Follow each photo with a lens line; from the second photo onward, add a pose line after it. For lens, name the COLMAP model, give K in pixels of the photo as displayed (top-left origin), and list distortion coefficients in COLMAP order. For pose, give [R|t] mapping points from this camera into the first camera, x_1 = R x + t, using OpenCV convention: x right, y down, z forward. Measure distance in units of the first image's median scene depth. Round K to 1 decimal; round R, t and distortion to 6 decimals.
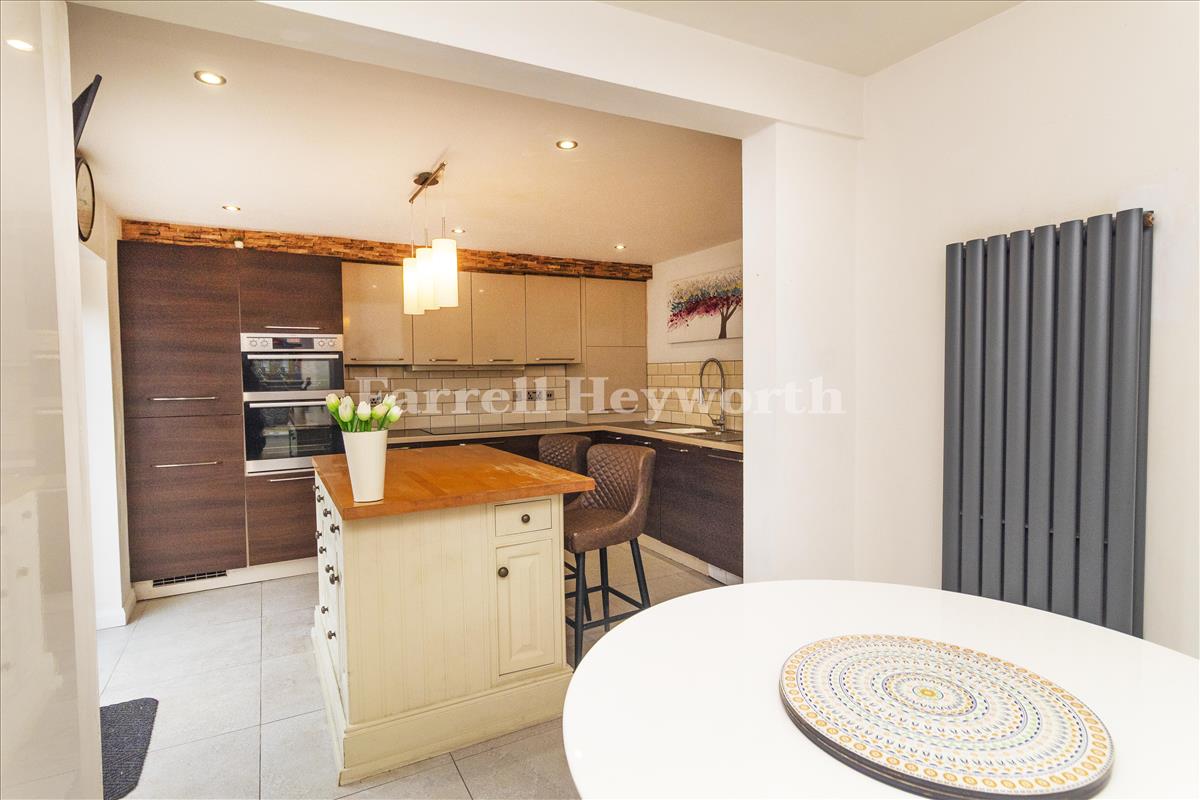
lens RADIAL K [[640.6, 0, 600.0], [0, 640.6, 400.0], [0, 0, 1]] dist [-0.000537, -0.000140]
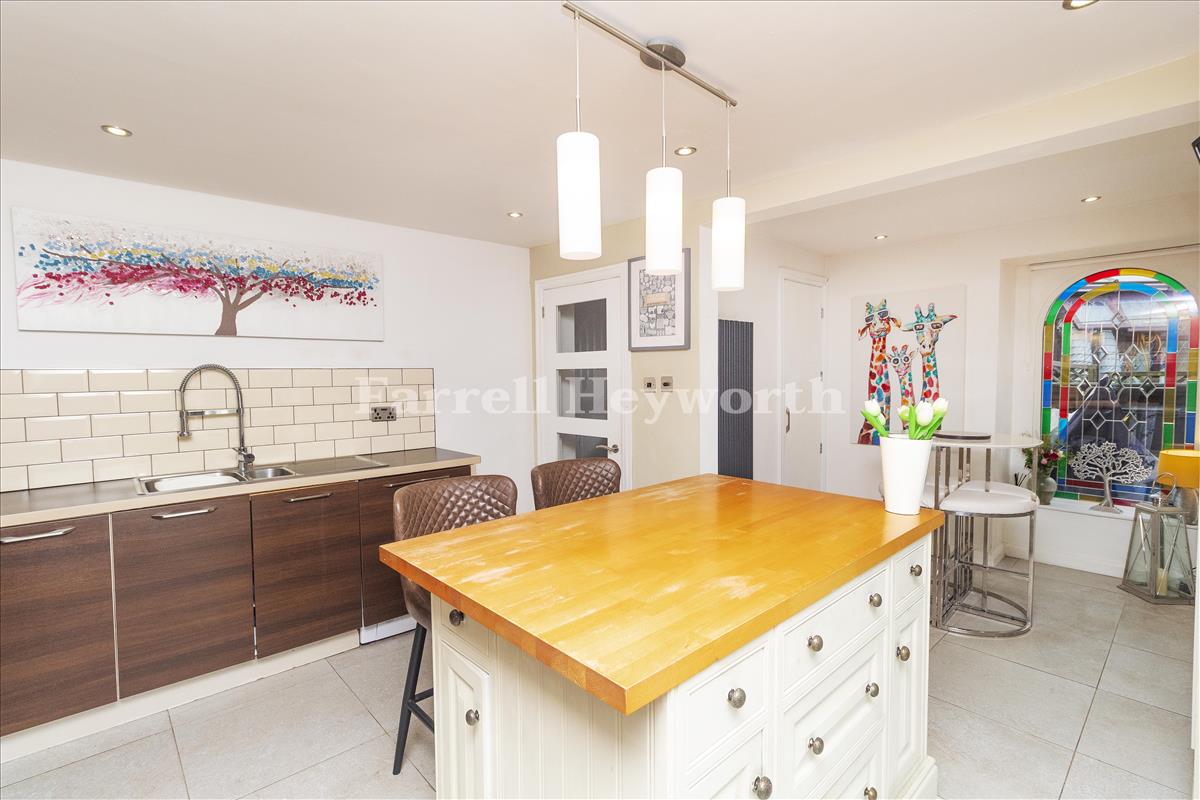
lens RADIAL K [[551.3, 0, 600.0], [0, 551.3, 400.0], [0, 0, 1]] dist [0.000392, 0.000198]
pose [[-0.242593, -0.026482, 0.969767, -0.464448], [0.057431, 0.997482, 0.041605, -0.030310], [-0.968427, 0.065787, -0.240461, 0.760881]]
